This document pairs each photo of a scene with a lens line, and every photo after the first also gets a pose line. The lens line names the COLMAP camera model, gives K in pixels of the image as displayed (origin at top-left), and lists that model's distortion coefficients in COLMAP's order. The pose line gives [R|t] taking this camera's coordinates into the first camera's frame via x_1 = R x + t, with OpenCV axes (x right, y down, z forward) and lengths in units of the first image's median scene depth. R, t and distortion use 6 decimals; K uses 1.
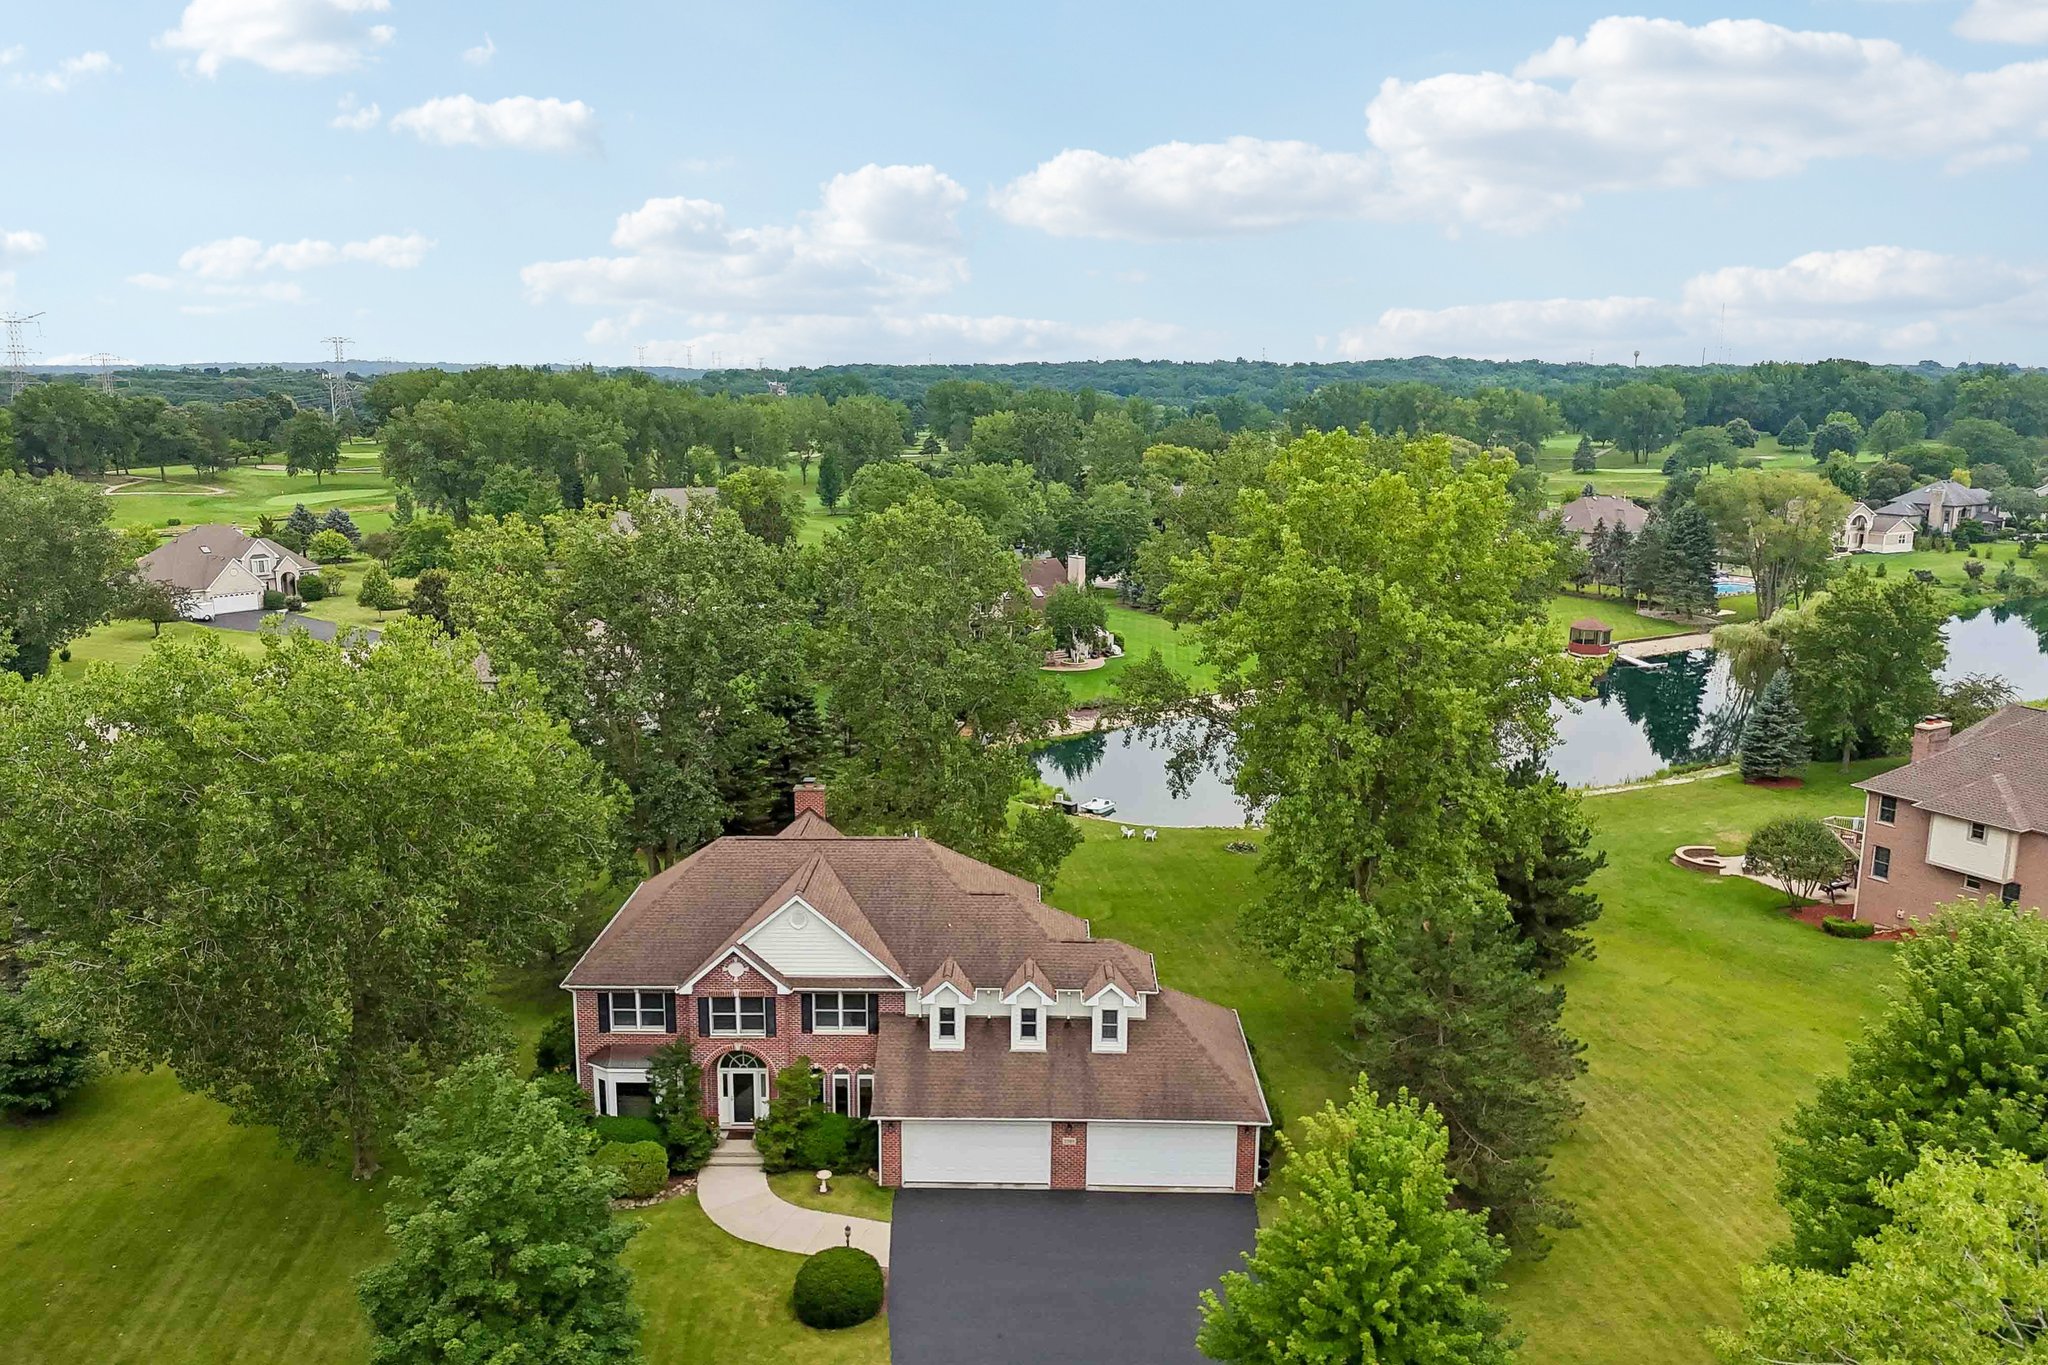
lens RADIAL K [[1501.2, 0, 1024.0], [0, 1501.2, 682.5], [0, 0, 1]] dist [0.110353, -0.129873]
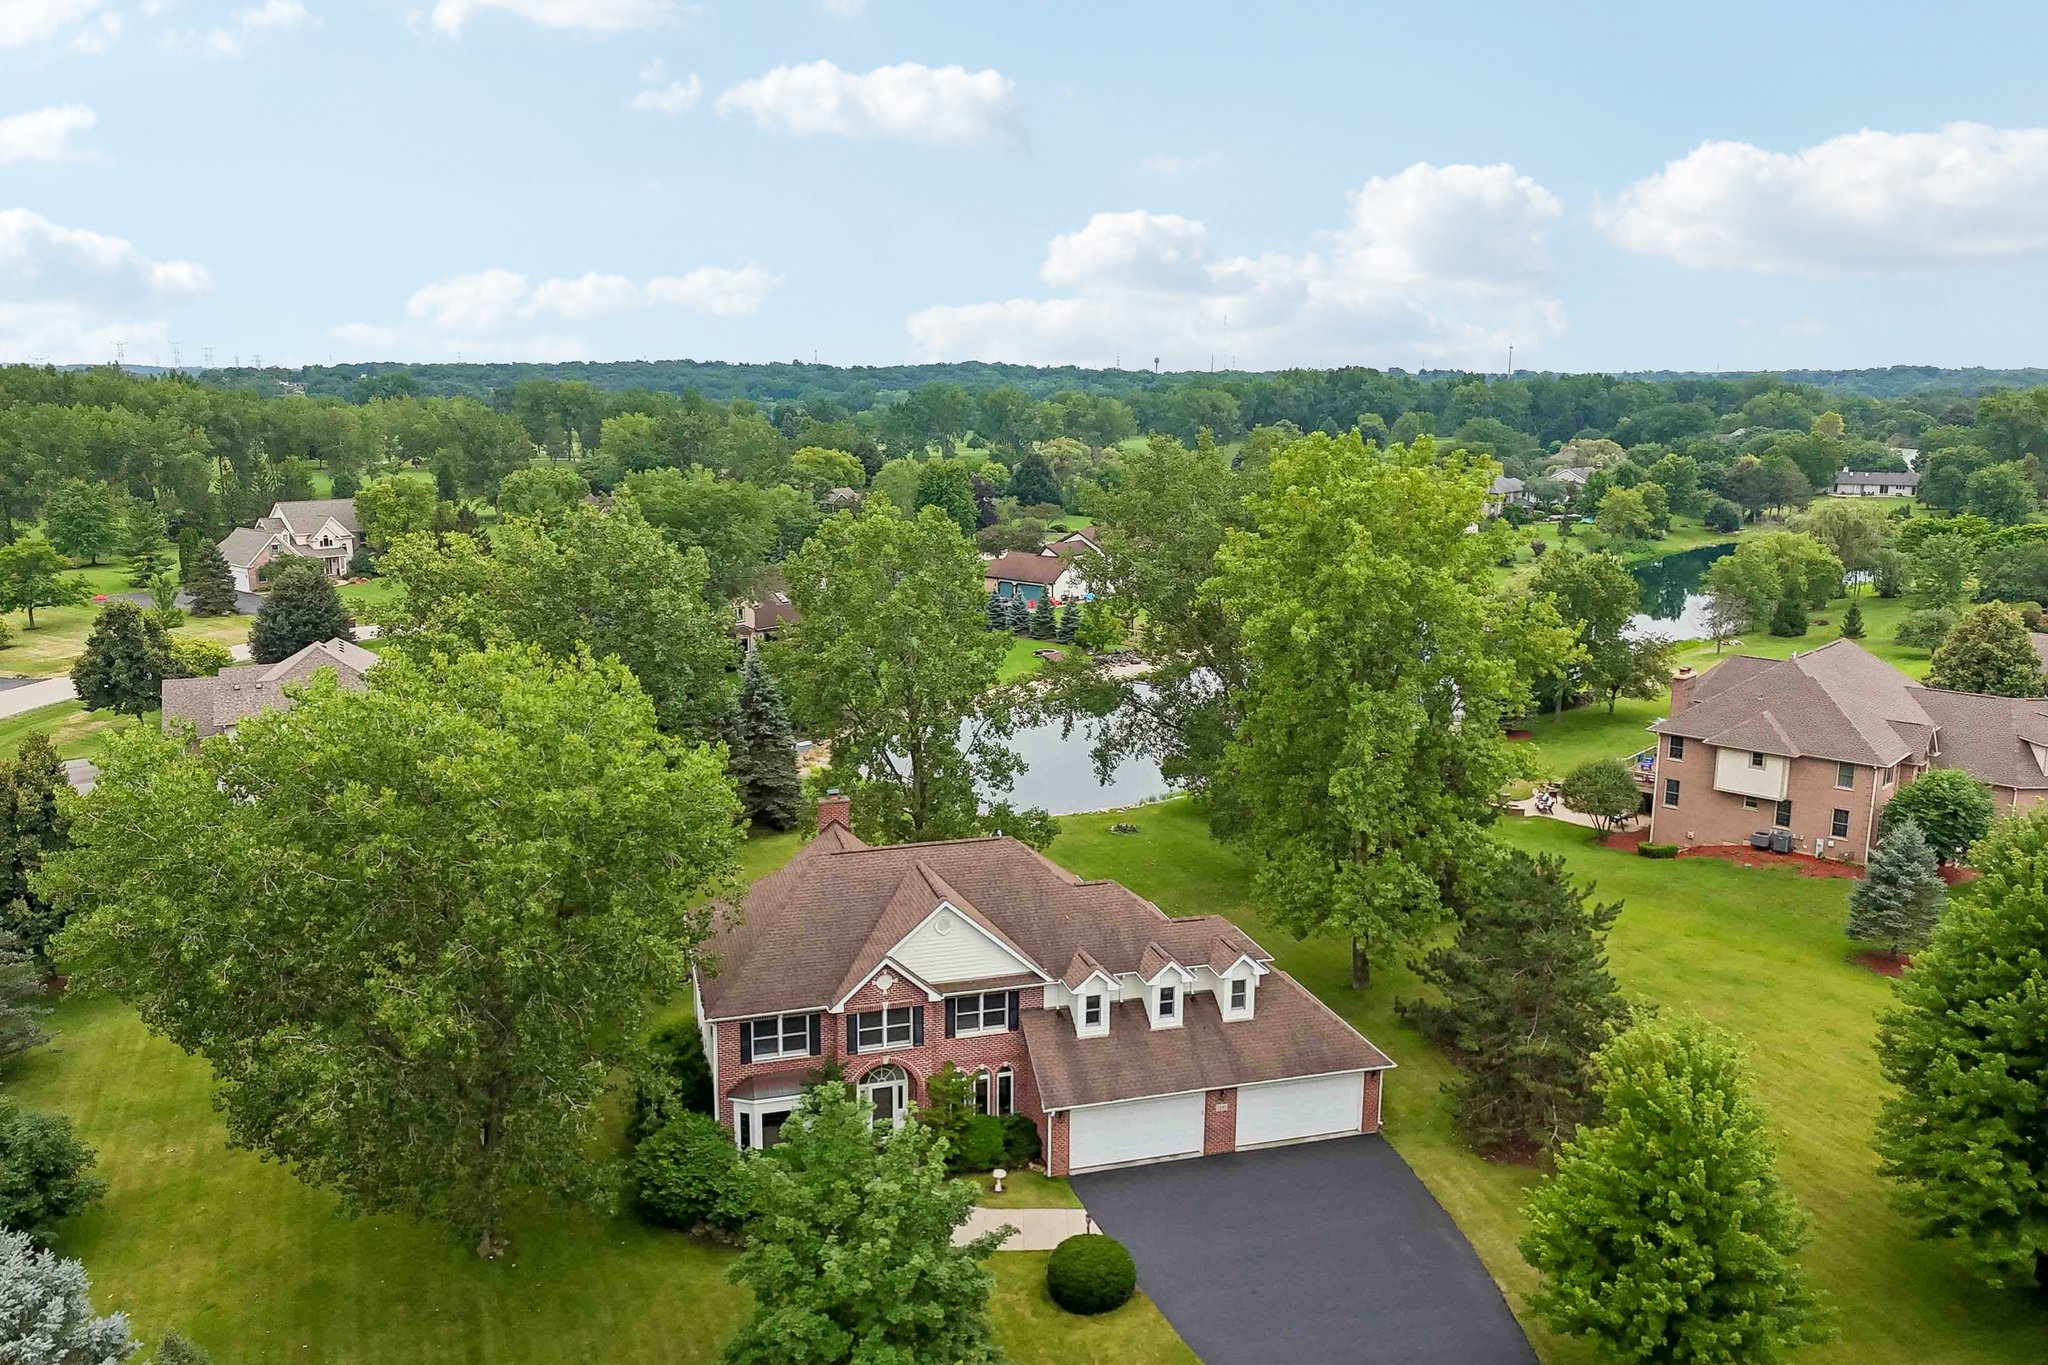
lens RADIAL K [[1501.2, 0, 1024.0], [0, 1501.2, 682.5], [0, 0, 1]] dist [0.110353, -0.129873]
pose [[0.956319, -0.058431, 0.286425, -0.370061], [0.058803, 0.998243, 0.007312, -0.007969], [-0.286349, 0.009850, 0.958075, 0.024837]]
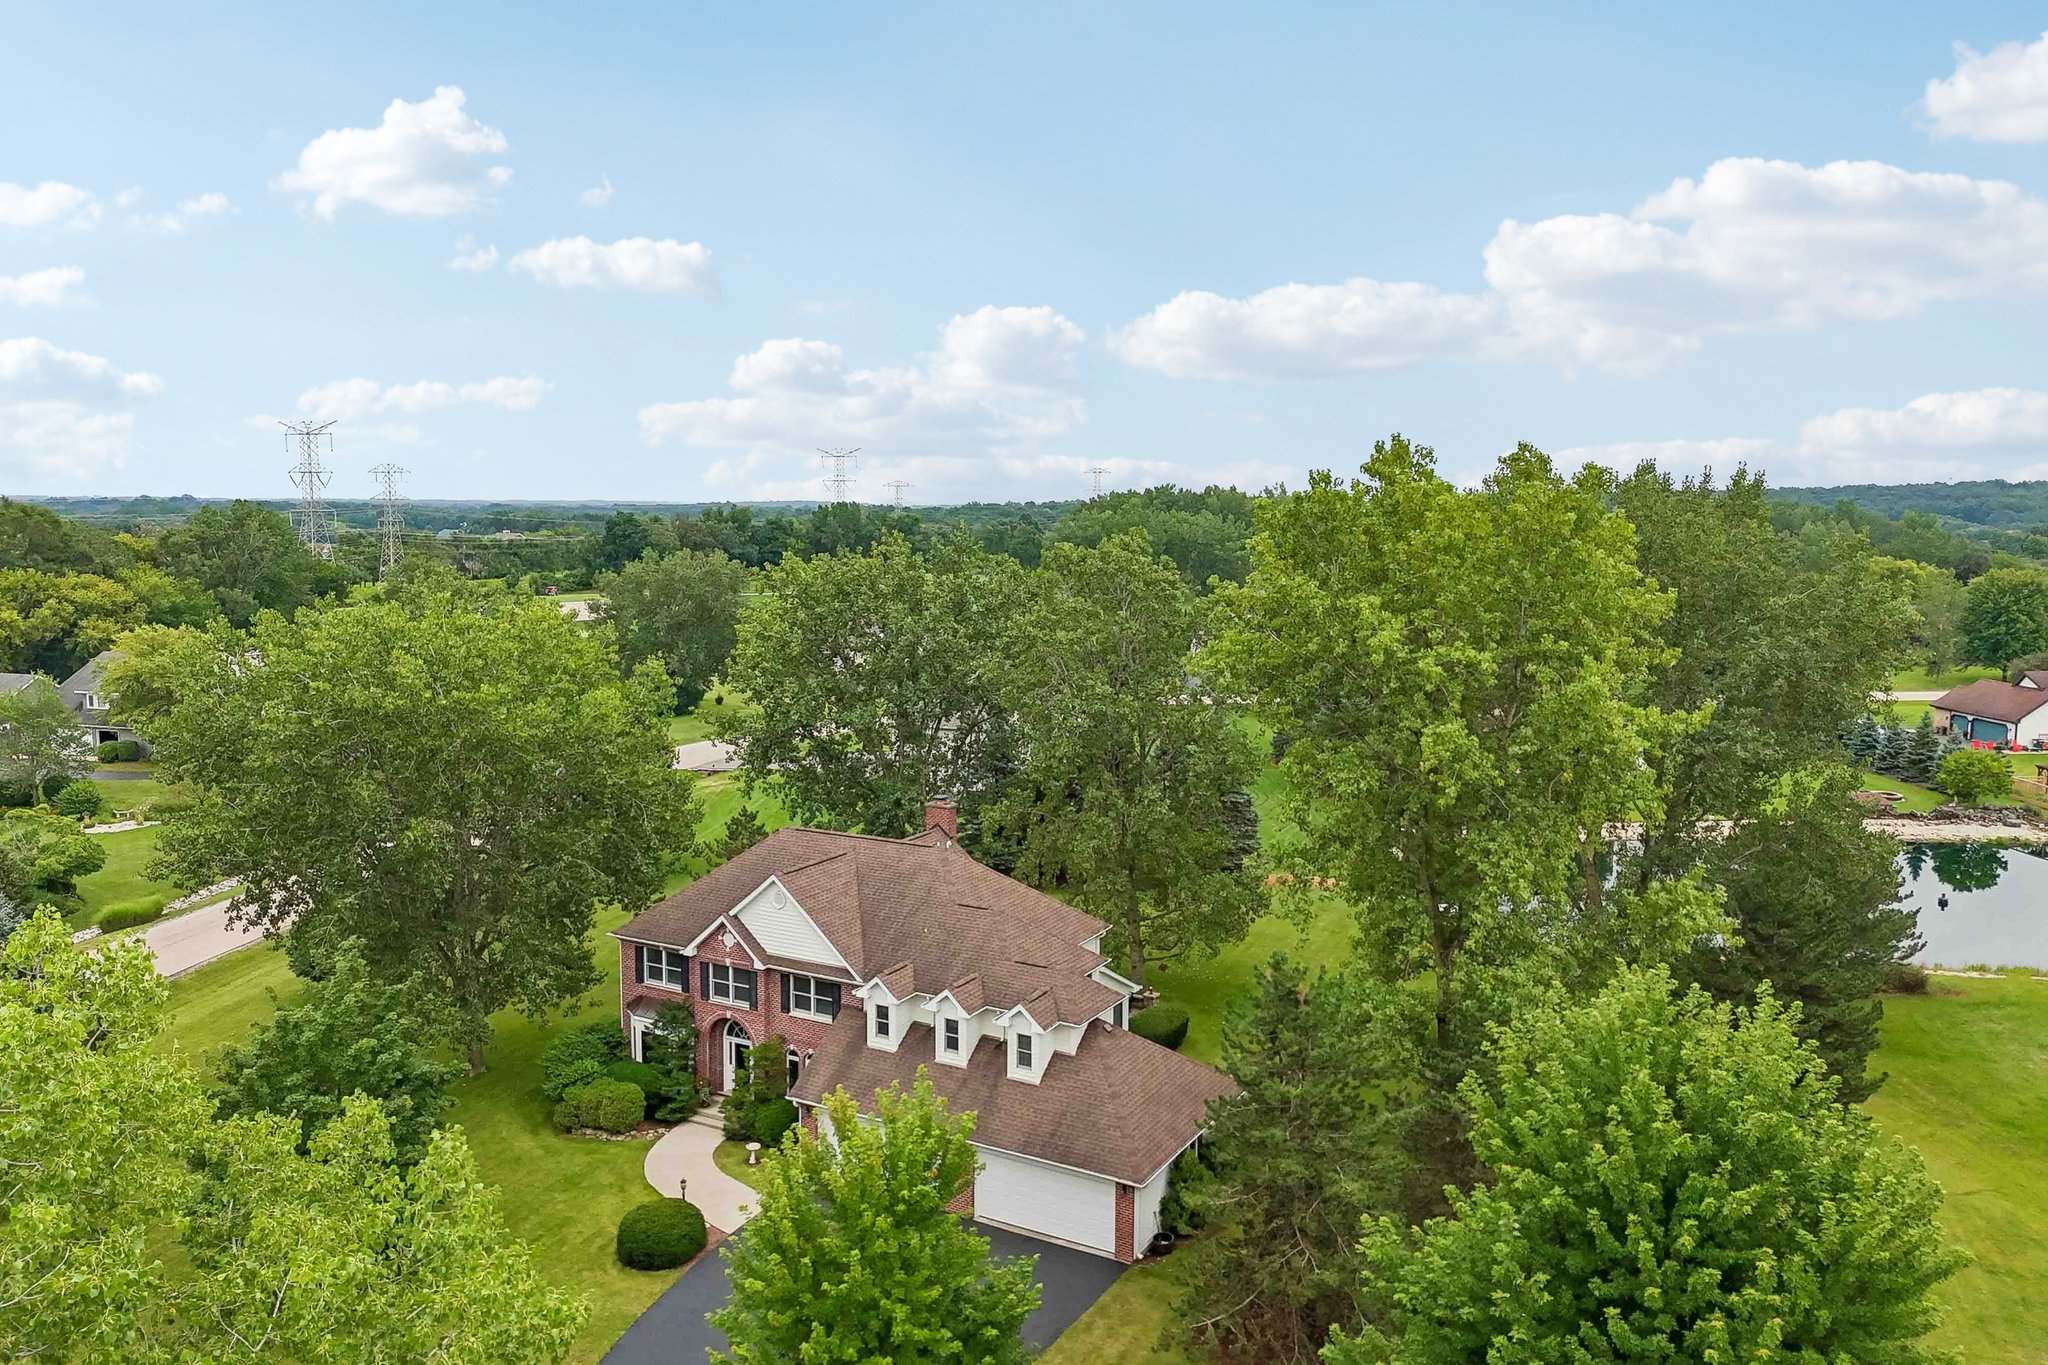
lens RADIAL K [[1501.2, 0, 1024.0], [0, 1501.2, 682.5], [0, 0, 1]] dist [0.110353, -0.129873]
pose [[0.875411, 0.054500, -0.480298, 0.487042], [-0.095332, 0.993574, -0.061015, 0.054102], [0.473886, 0.099201, 0.874981, 0.147236]]
